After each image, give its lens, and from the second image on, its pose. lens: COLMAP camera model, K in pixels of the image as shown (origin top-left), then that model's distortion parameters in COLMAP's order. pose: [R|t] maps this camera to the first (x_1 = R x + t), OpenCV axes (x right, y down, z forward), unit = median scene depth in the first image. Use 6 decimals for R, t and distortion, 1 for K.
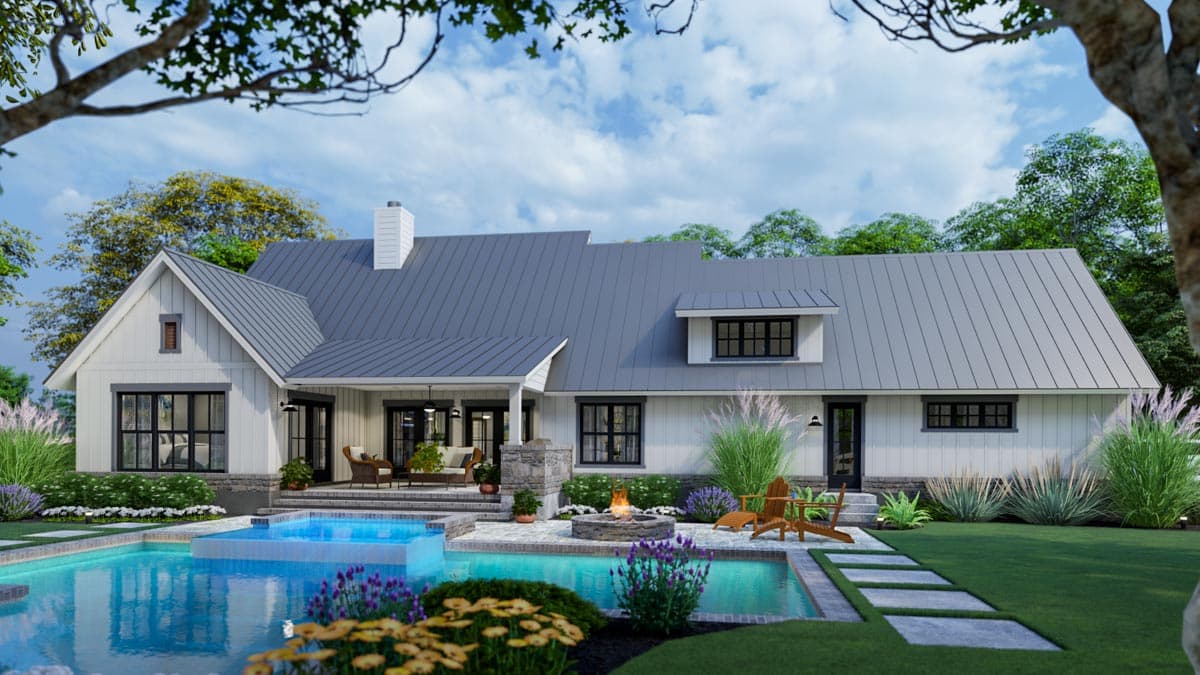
lens RADIAL K [[740.0, 0, 607.3], [0, 740.0, 423.5], [0, 0, 1]] dist [0.003085, -0.004388]
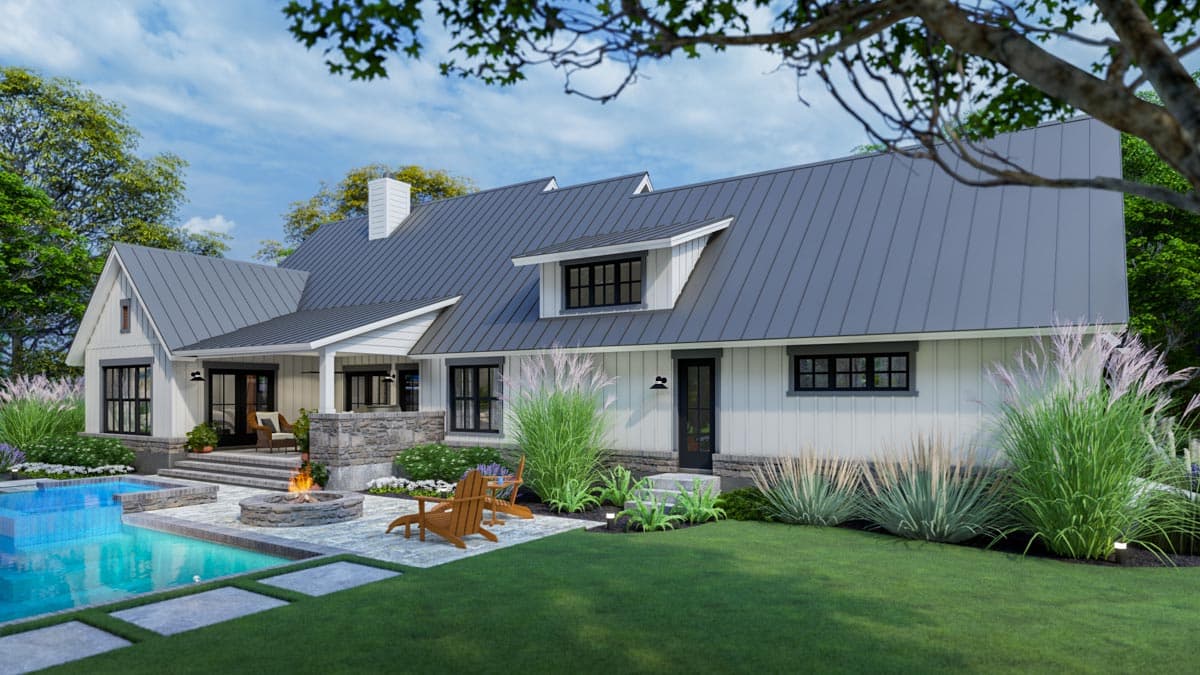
lens RADIAL K [[740.0, 0, 596.6], [0, 740.0, 359.3], [0, 0, 1]] dist [0.003085, -0.004388]
pose [[0.903549, -0.026792, -0.427647, 0.573910], [0.018666, 0.999557, -0.023183, -0.011697], [0.428078, 0.012964, 0.903649, 0.256673]]
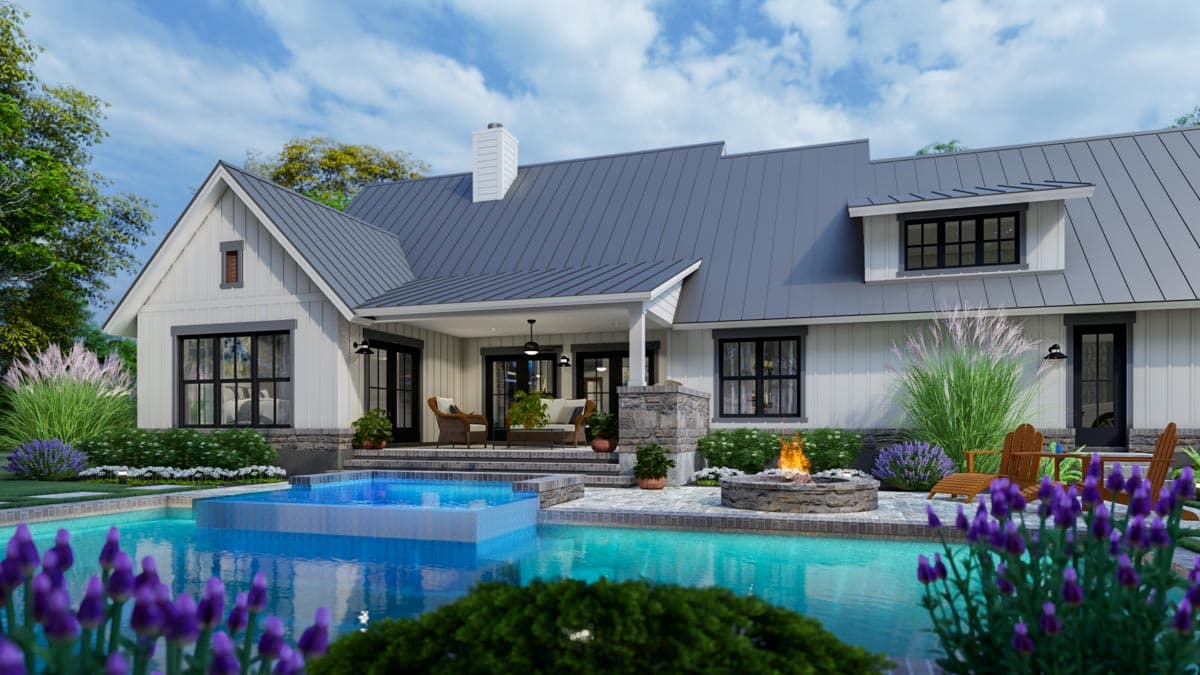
lens RADIAL K [[740.0, 0, 603.1], [0, 740.0, 396.3], [0, 0, 1]] dist [0.003085, -0.004388]
pose [[0.985853, -0.014297, -0.167004, -0.030600], [0.012225, 0.999835, -0.013428, 0.045213], [0.167169, 0.011196, 0.985865, 0.232644]]
